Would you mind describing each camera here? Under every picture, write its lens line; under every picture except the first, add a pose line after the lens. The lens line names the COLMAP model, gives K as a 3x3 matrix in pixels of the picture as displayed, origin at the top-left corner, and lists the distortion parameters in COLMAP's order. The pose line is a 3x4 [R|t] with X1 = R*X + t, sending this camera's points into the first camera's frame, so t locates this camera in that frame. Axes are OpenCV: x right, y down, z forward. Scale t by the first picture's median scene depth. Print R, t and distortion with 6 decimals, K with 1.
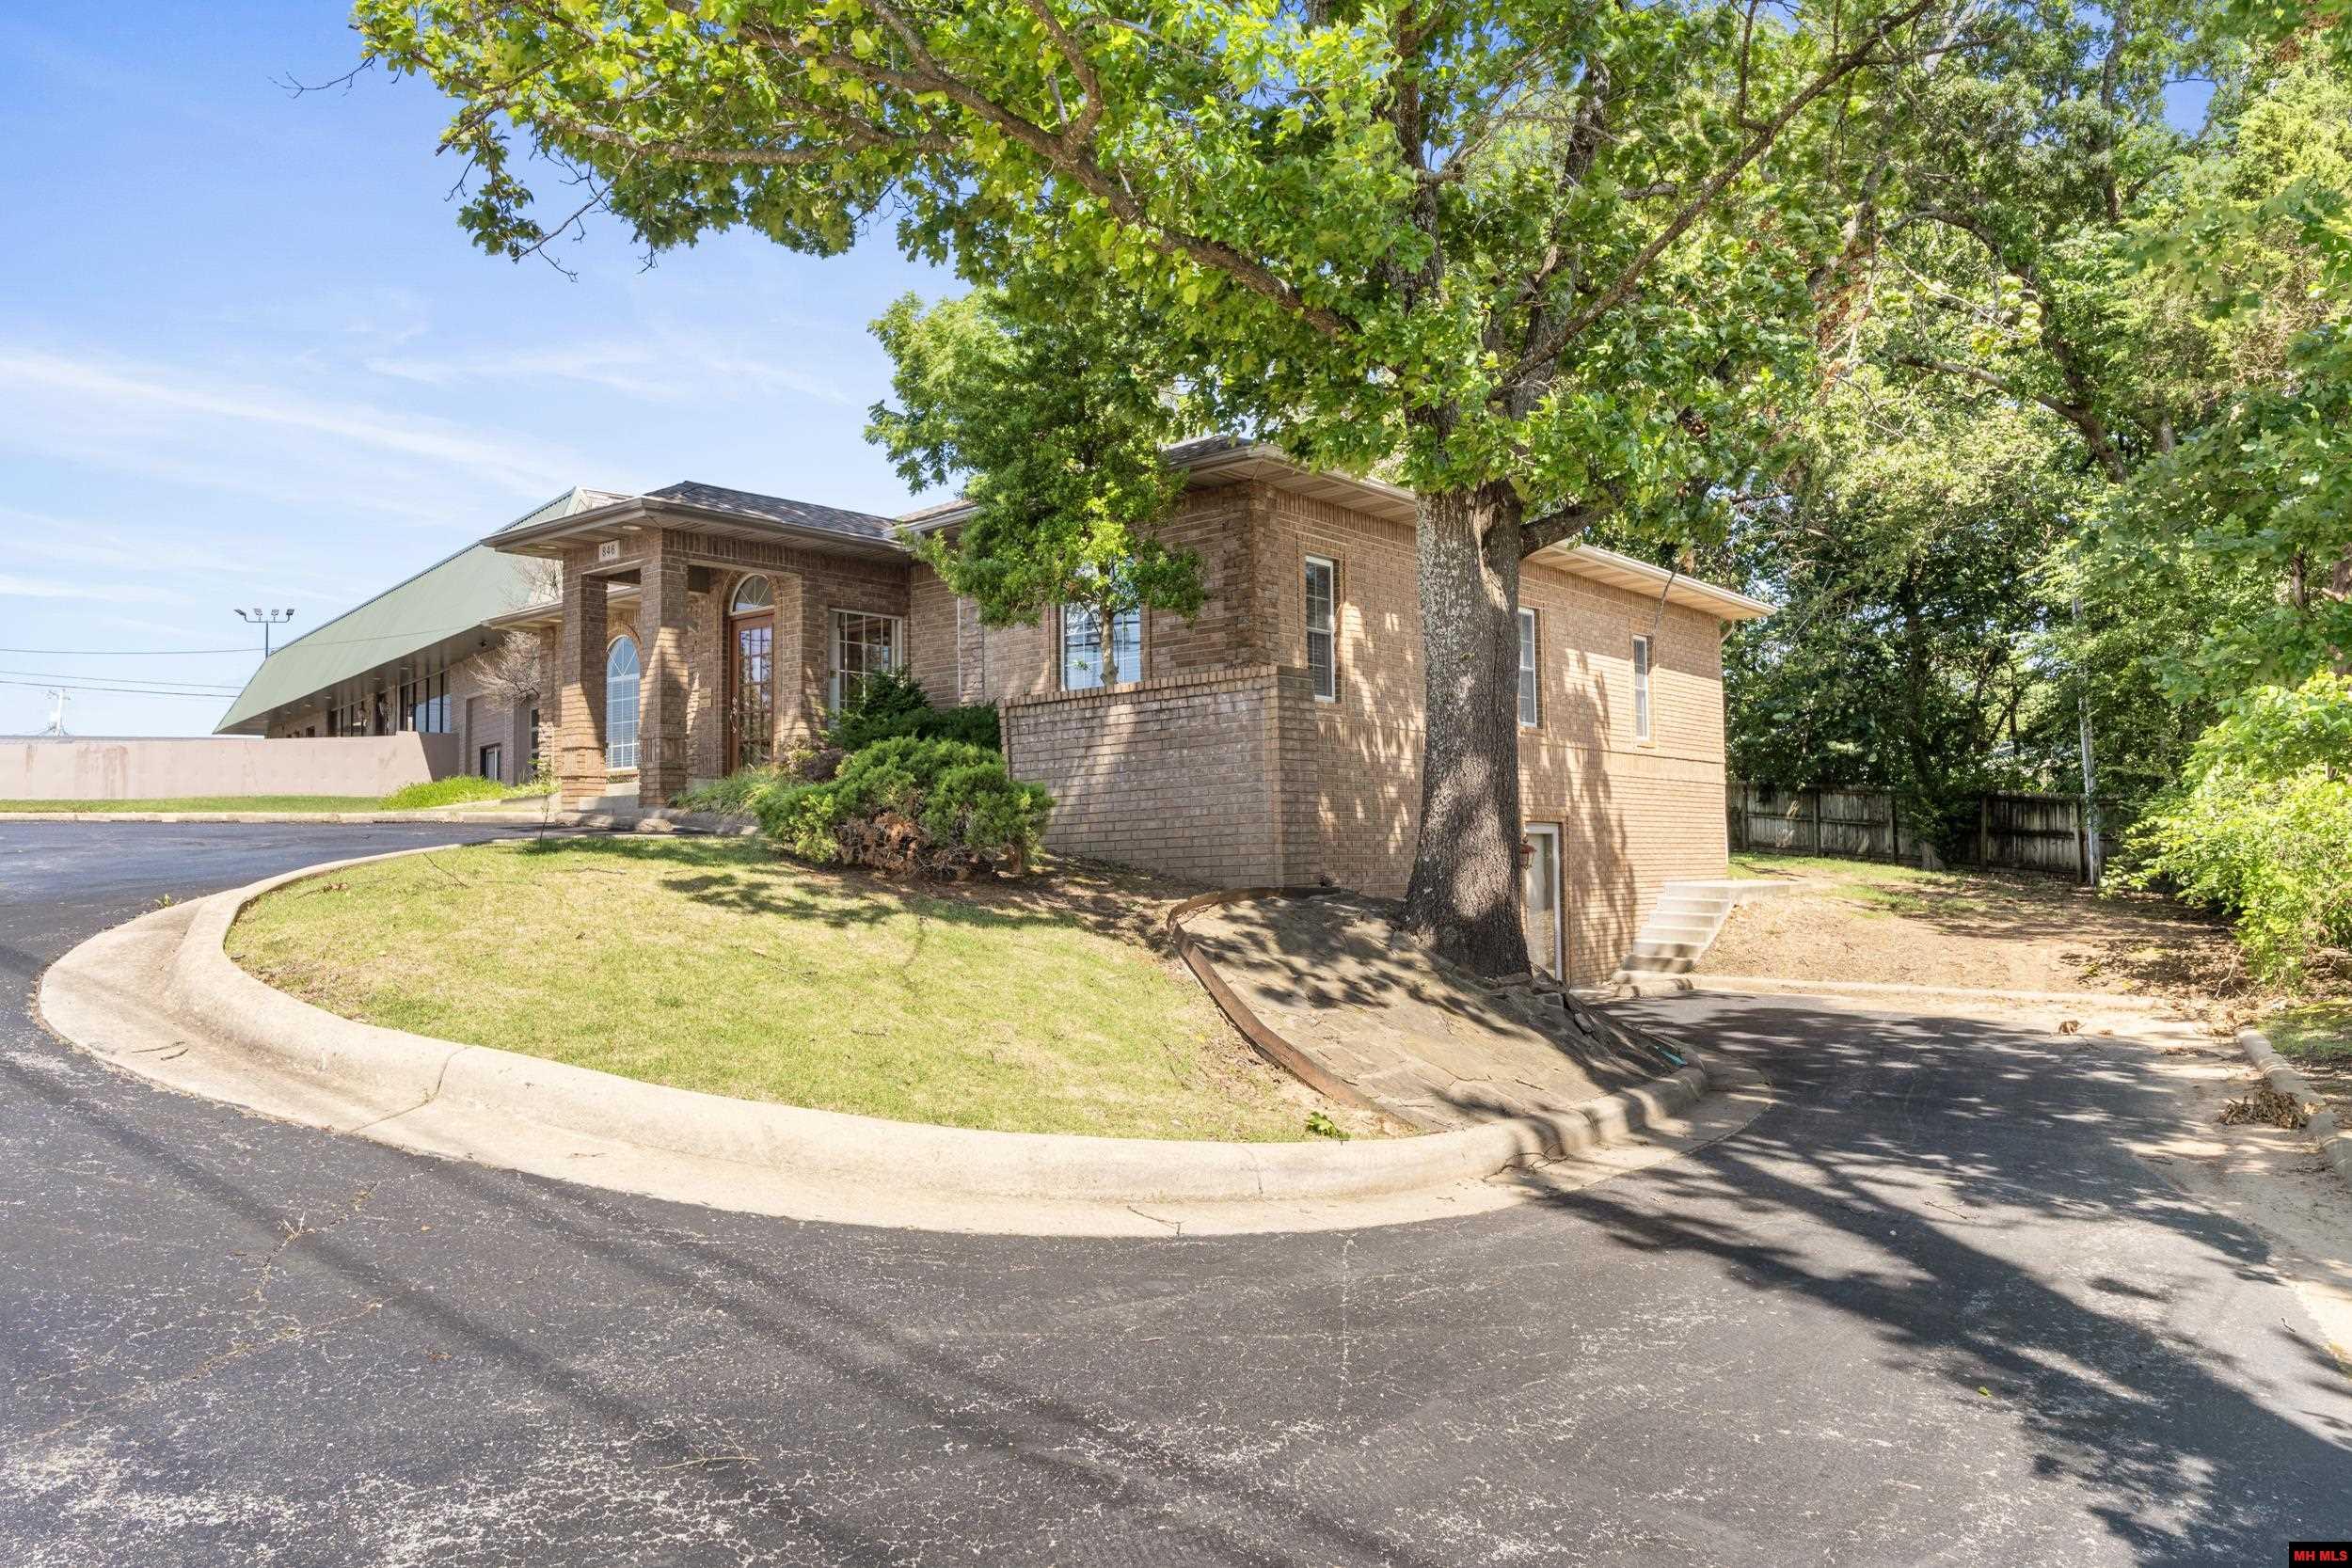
lens RADIAL K [[1657.1, 0, 1179.7], [0, 1657.1, 786.5], [0, 0, 1]] dist [0.005415, 0.003187]
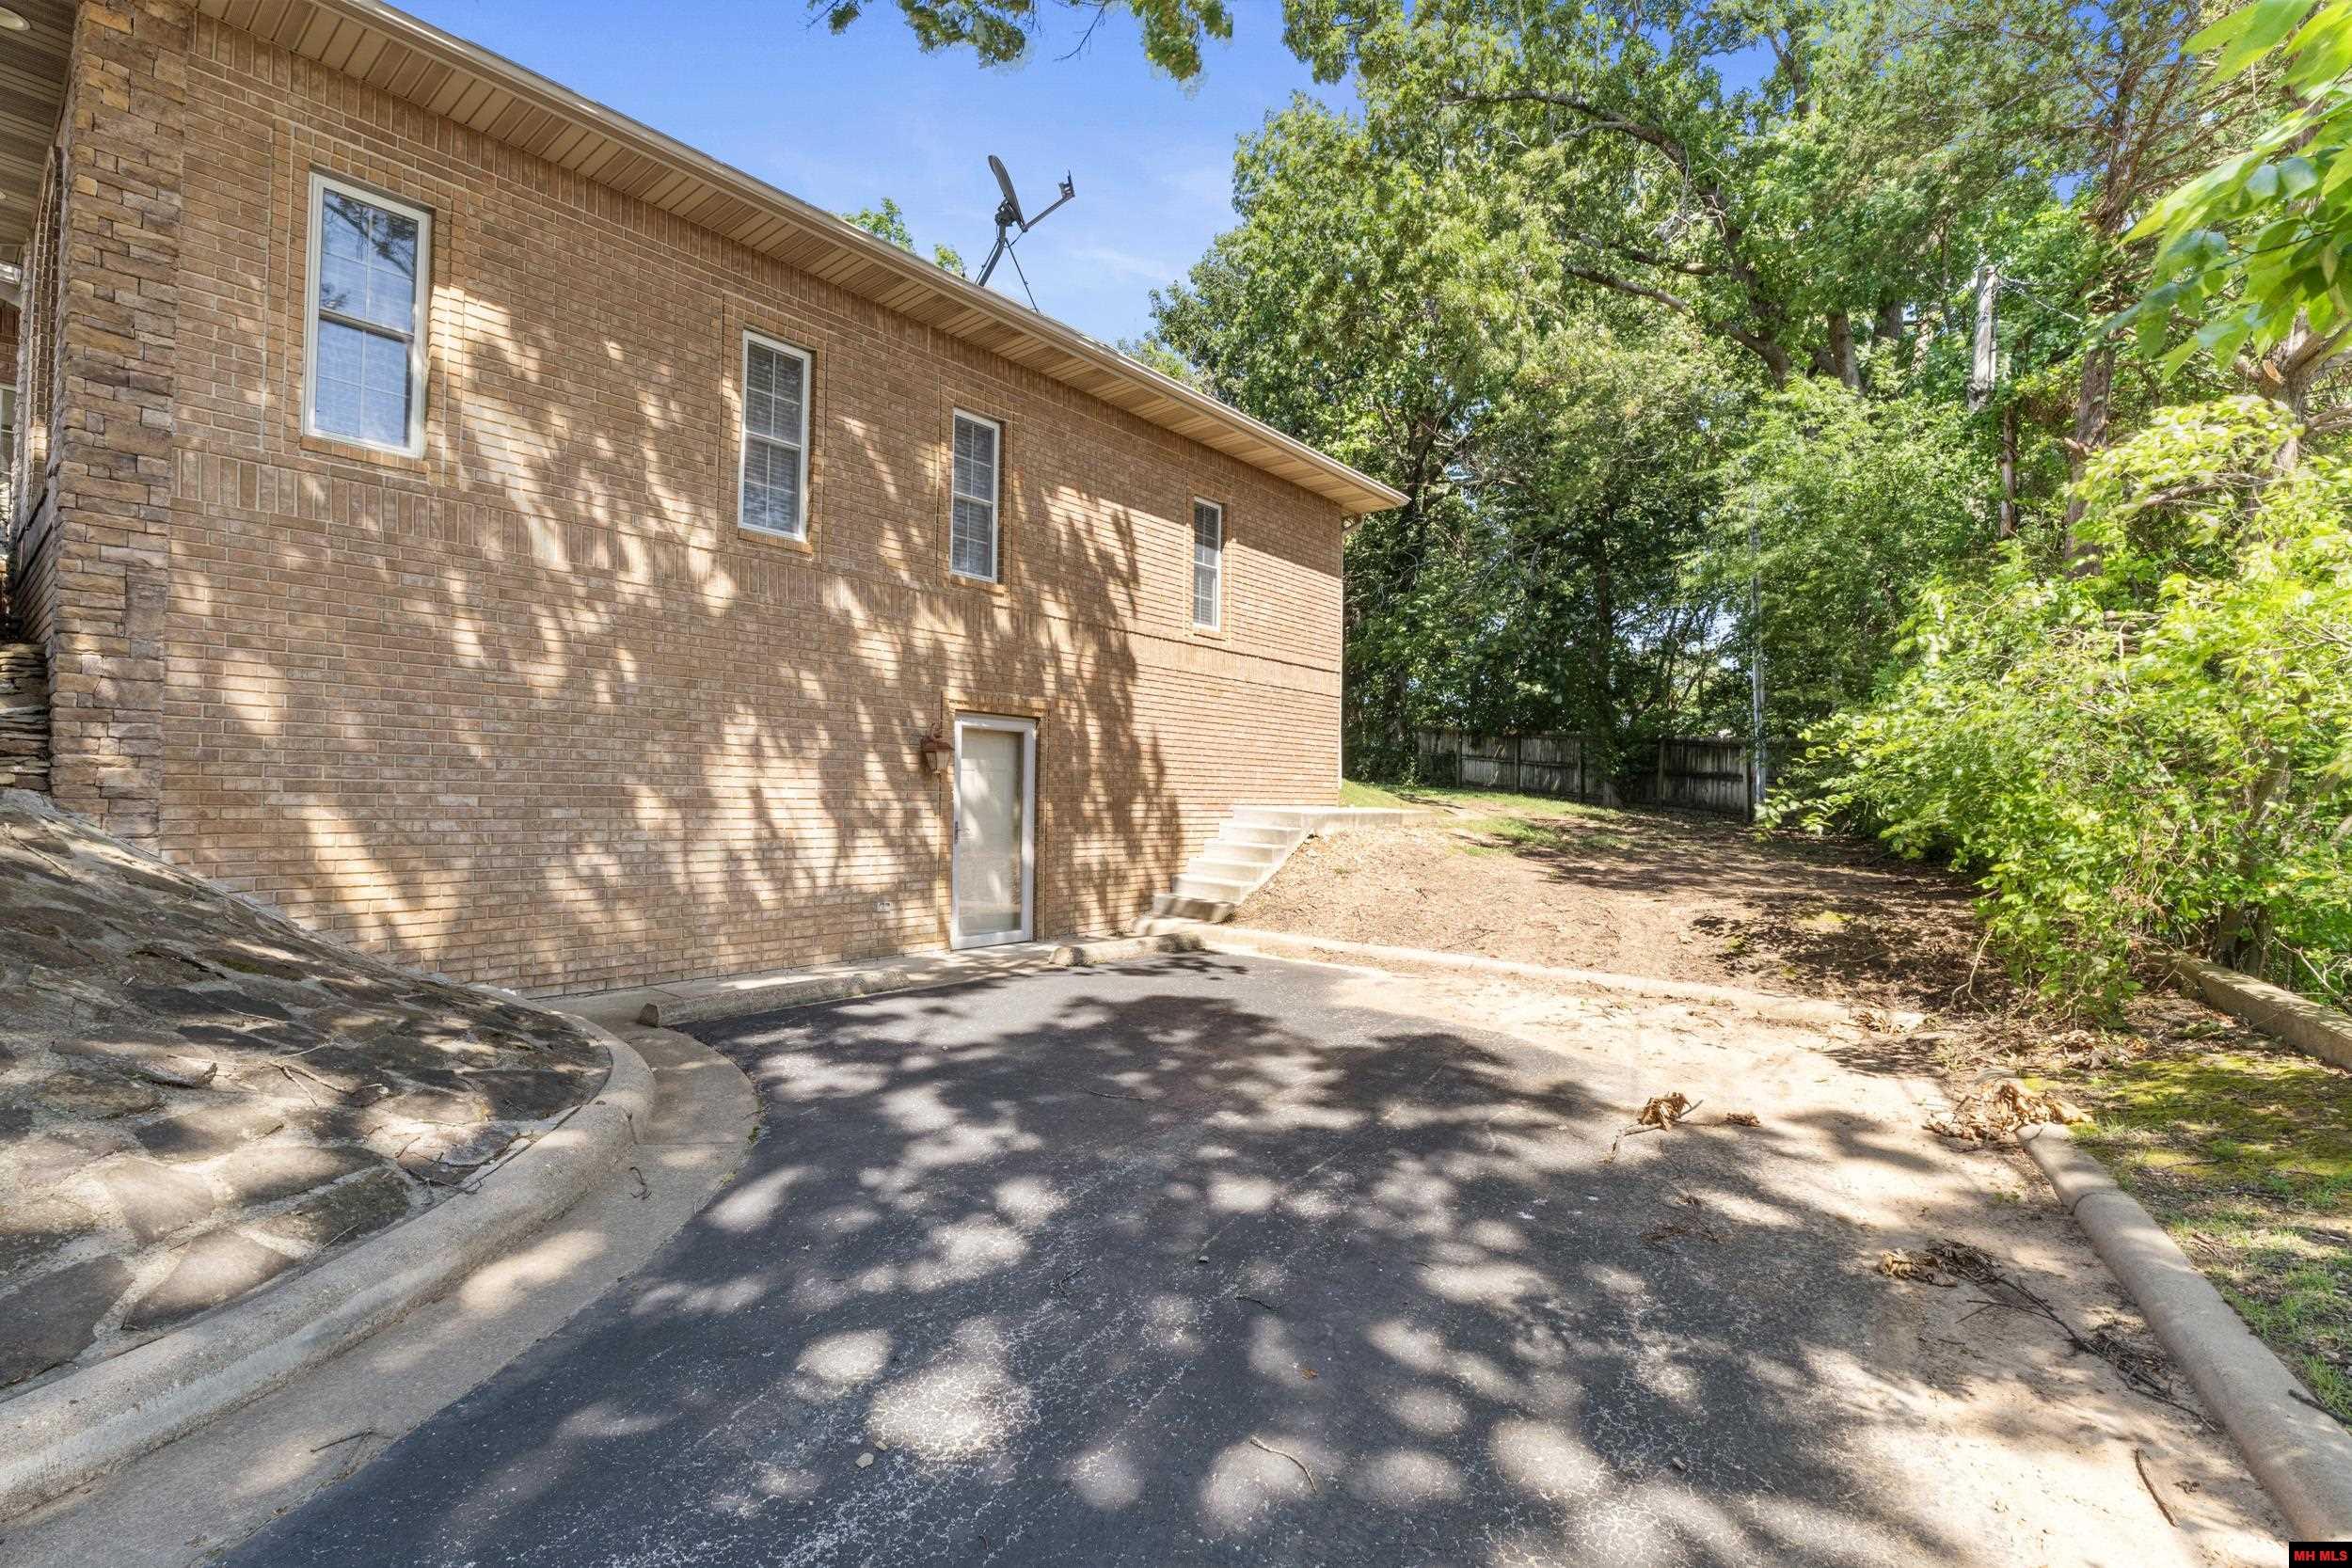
lens RADIAL K [[1077.8, 0, 1170.7], [0, 1077.8, 784.7], [0, 0, 1]] dist [-0.004958, -0.000323]
pose [[0.999650, 0.026072, -0.004475, 0.271161], [-0.025916, 0.999151, 0.032034, 0.032252], [0.005306, -0.031906, 0.999477, 0.479167]]
